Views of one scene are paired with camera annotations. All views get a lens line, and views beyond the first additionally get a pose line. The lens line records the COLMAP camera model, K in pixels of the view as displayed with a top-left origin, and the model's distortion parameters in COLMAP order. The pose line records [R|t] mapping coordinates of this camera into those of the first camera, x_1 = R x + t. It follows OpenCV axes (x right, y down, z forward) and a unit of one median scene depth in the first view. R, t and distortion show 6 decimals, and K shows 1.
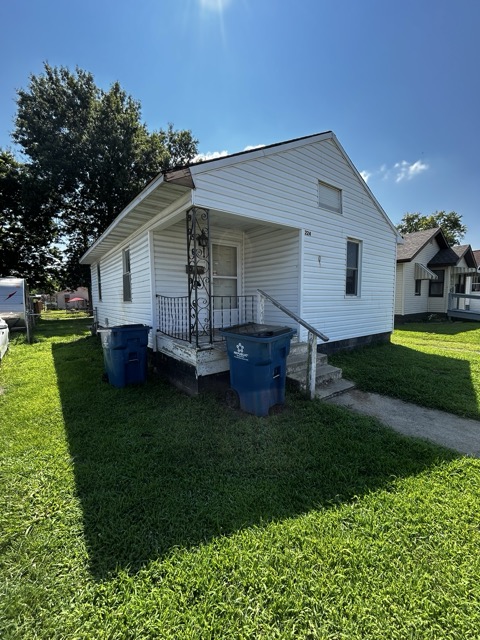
lens RADIAL K [[260.1, 0, 240.3], [0, 260.1, 316.6], [0, 0, 1]] dist [-0.001253, -0.000201]
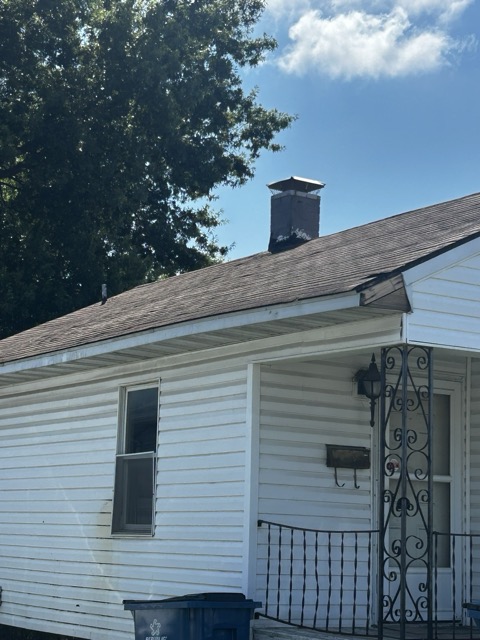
lens RADIAL K [[1256.3, 0, 246.0], [0, 1256.3, 338.9], [0, 0, 1]] dist [0.231945, 0.000000]
pose [[0.997937, 0.030020, -0.056741, -0.236005], [-0.041594, 0.975650, -0.215352, 0.059356], [0.048895, 0.217268, 0.974887, -0.905445]]
